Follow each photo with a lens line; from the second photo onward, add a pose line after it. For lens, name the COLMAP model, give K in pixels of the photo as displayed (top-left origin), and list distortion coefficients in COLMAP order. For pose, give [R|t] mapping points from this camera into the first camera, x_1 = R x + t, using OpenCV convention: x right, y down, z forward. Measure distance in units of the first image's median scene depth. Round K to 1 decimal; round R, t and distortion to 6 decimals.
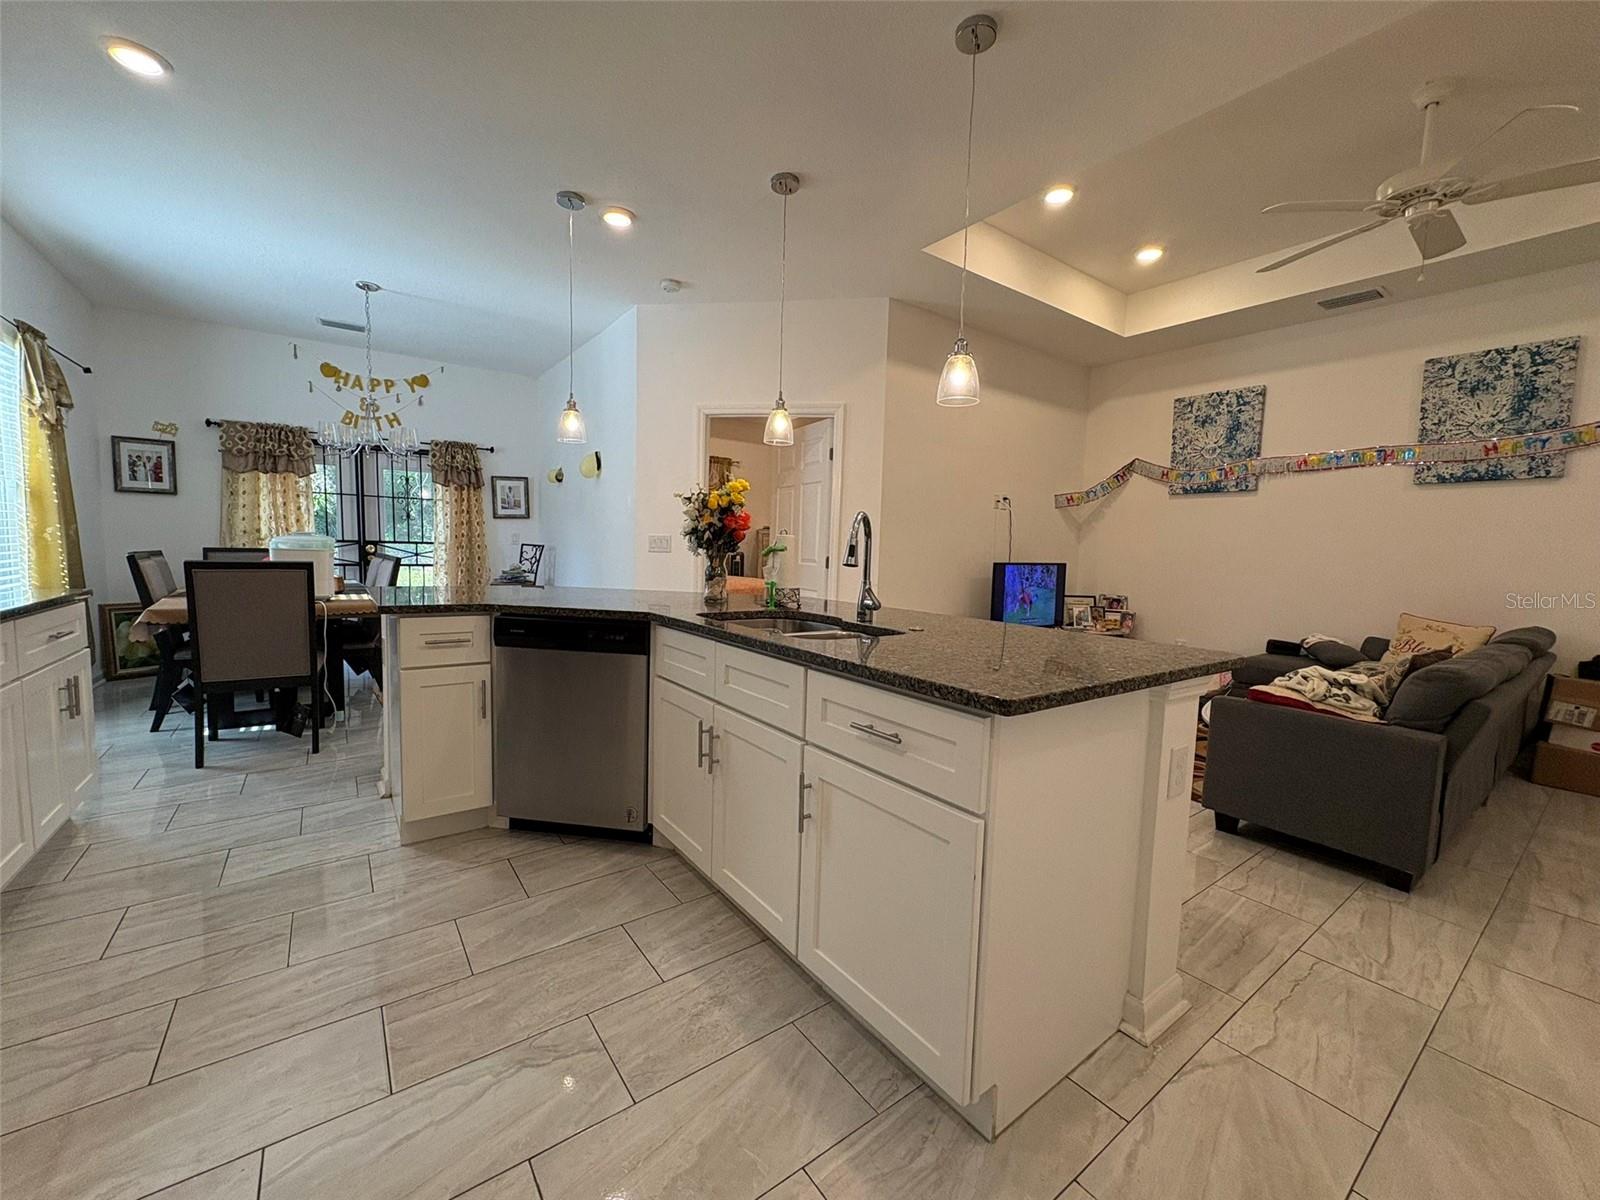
lens RADIAL K [[640.3, 0, 799.5], [0, 640.3, 600.4], [0, 0, 1]] dist [-0.002542, 0.000768]
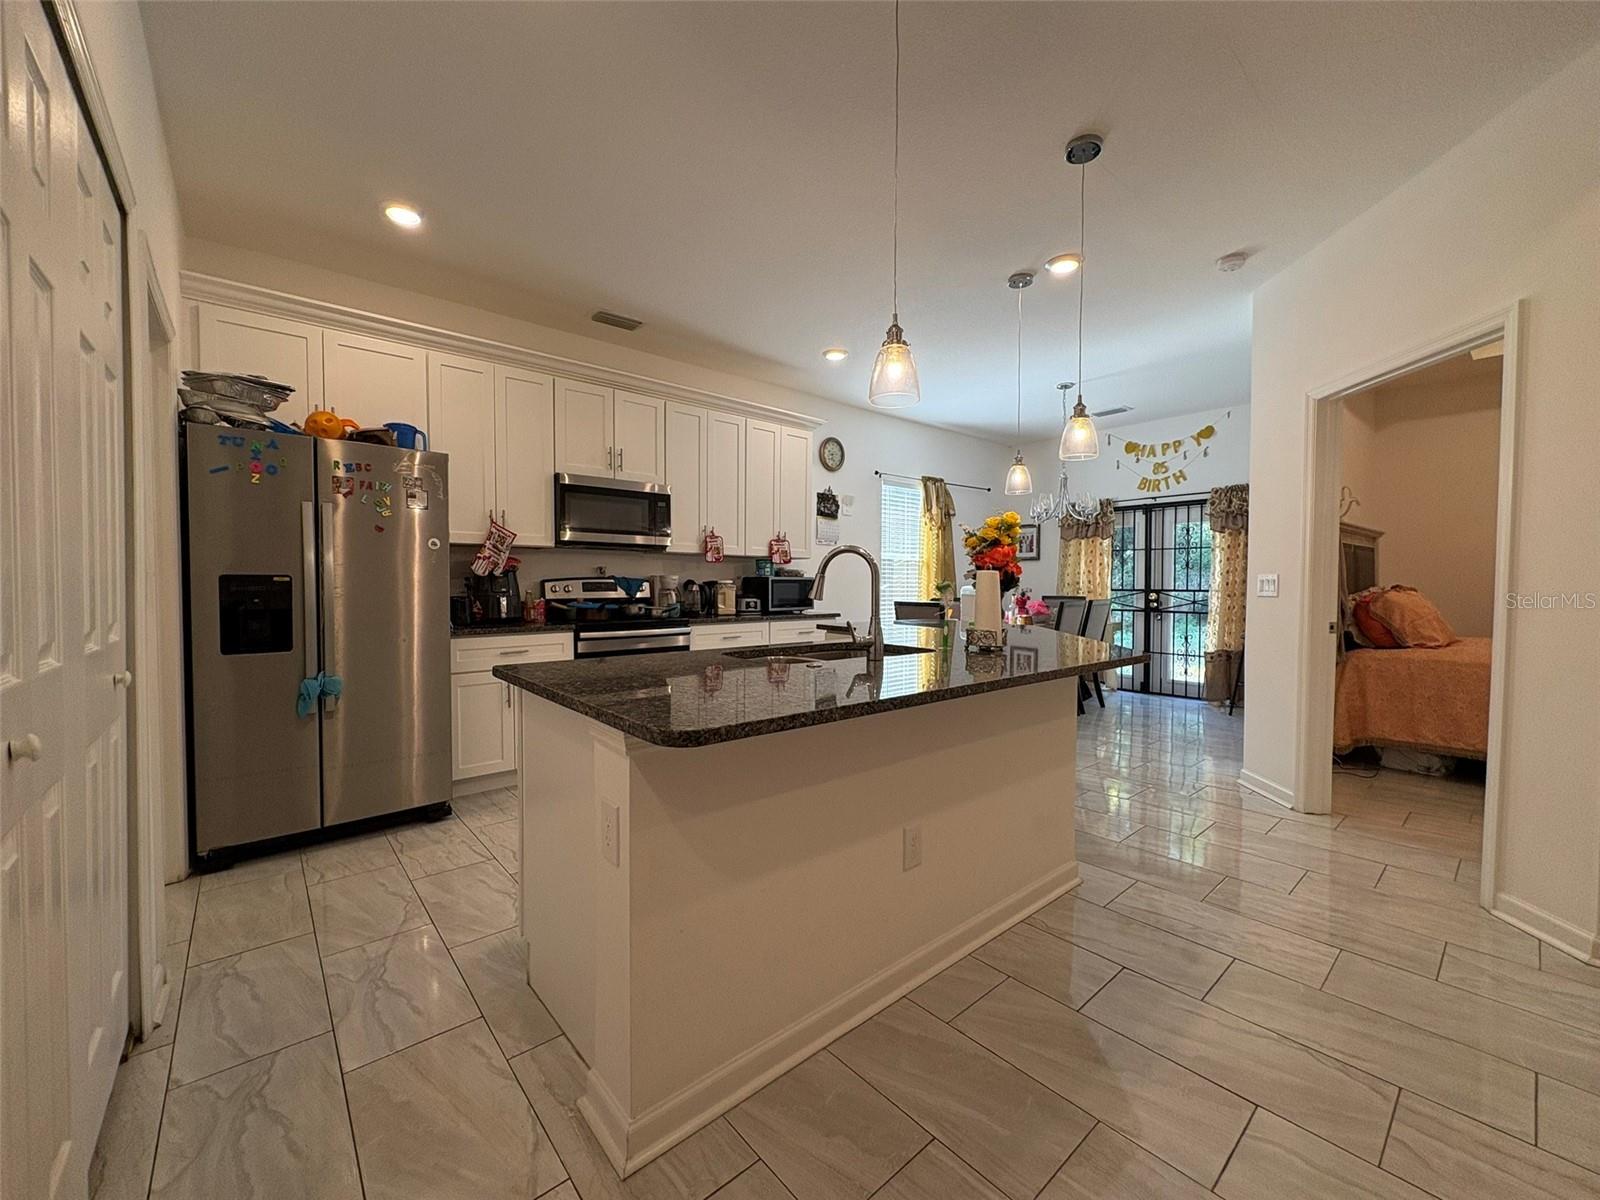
lens RADIAL K [[640.3, 0, 796.8], [0, 640.3, 599.3], [0, 0, 1]] dist [-0.002542, 0.000768]
pose [[0.068596, -0.001428, -0.997644, 0.400803], [-0.085470, 0.996314, -0.007303, -0.015838], [0.993977, 0.085769, 0.068221, 0.318839]]
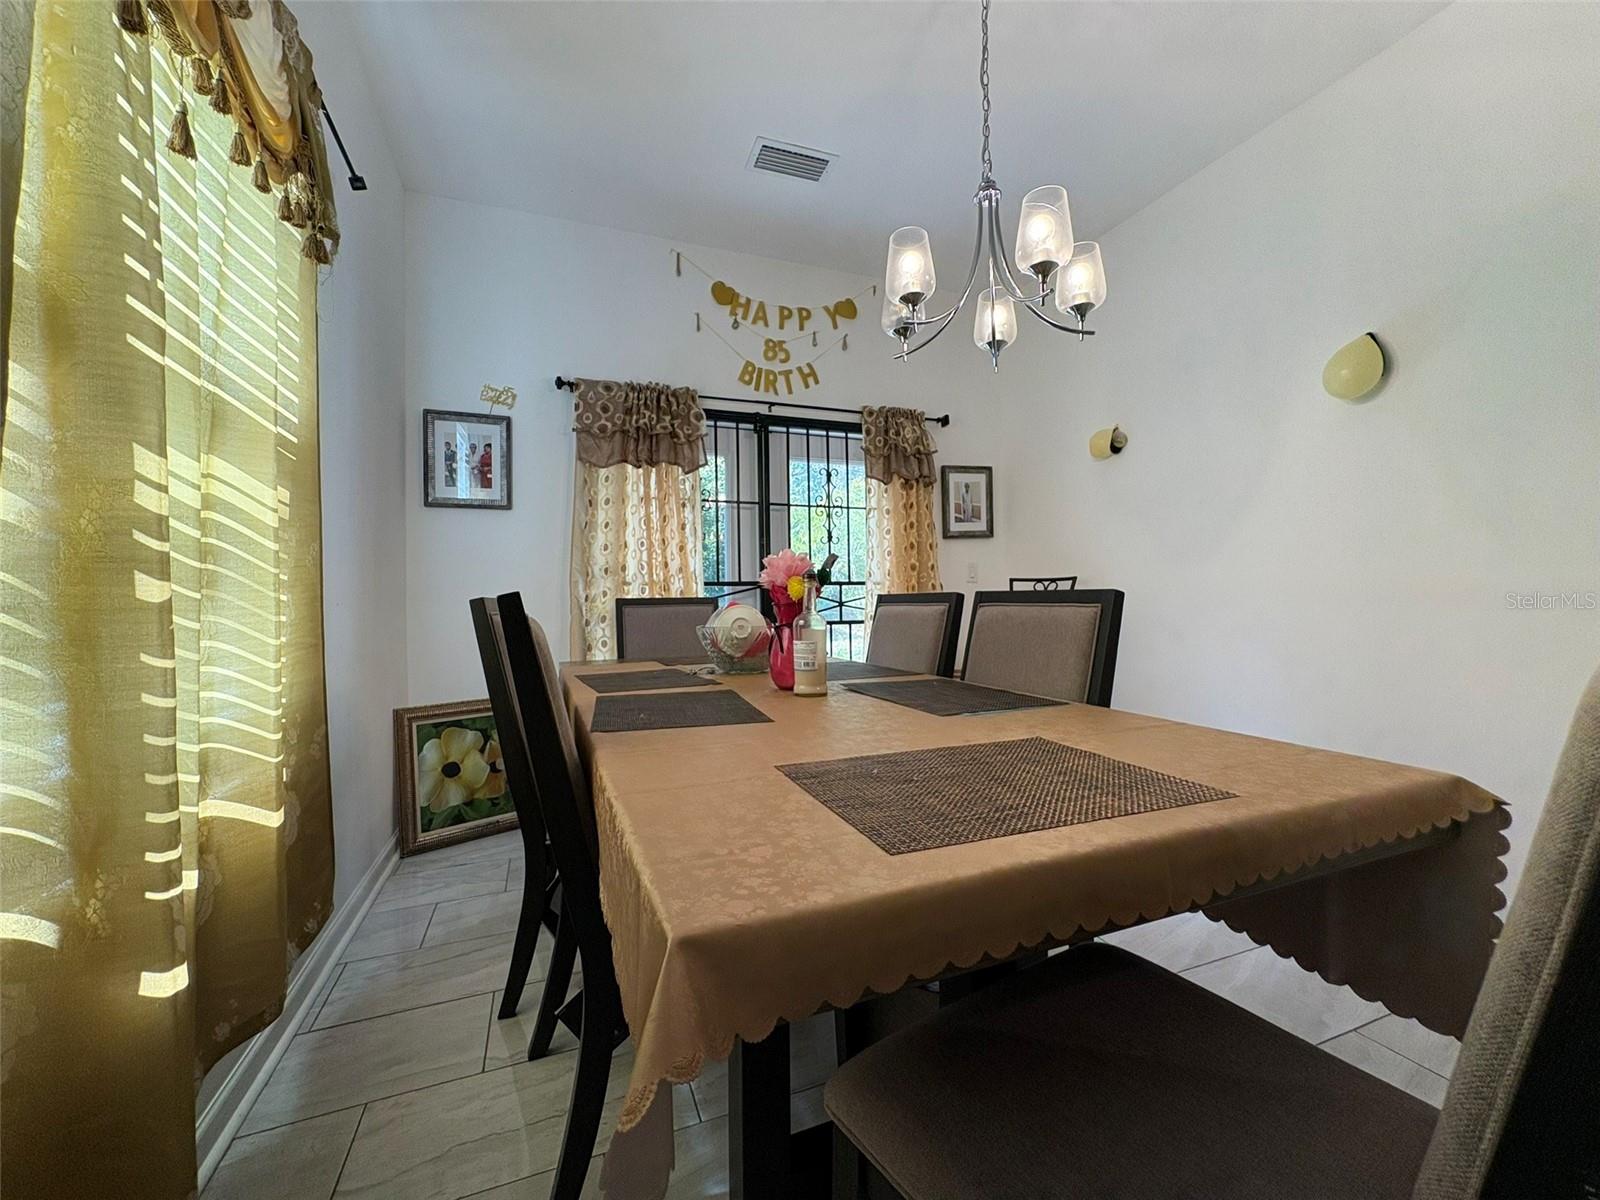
lens RADIAL K [[640.3, 0, 792.9], [0, 640.3, 598.3], [0, 0, 1]] dist [-0.002542, 0.000768]
pose [[0.966438, -0.039946, -0.253776, -0.526219], [0.016861, 0.995570, -0.092497, -0.026127], [0.256347, 0.085113, 0.962830, 0.465970]]
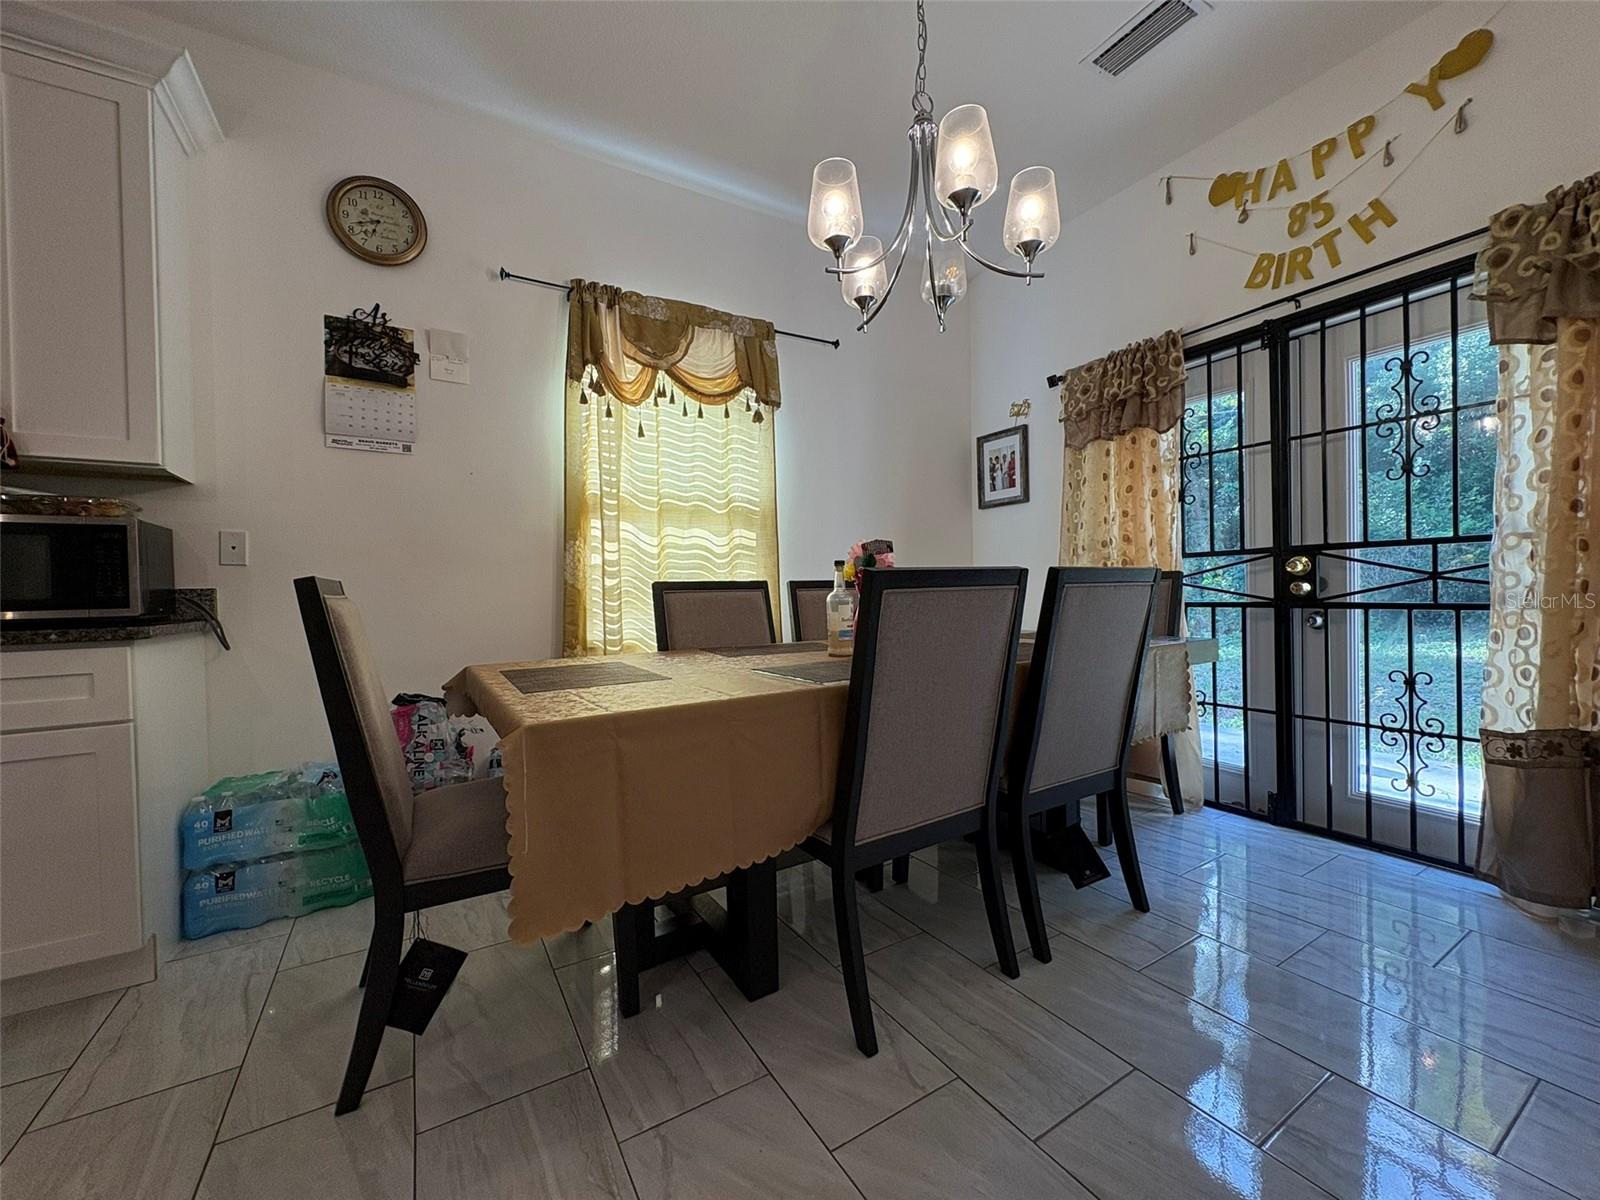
lens RADIAL K [[640.3, 0, 798.8], [0, 640.3, 598.4], [0, 0, 1]] dist [-0.002542, 0.000768]
pose [[-0.090386, -0.011793, -0.995837, -0.242144], [-0.064715, 0.997886, -0.005943, -0.037733], [0.993802, 0.063908, -0.090958, 0.738380]]
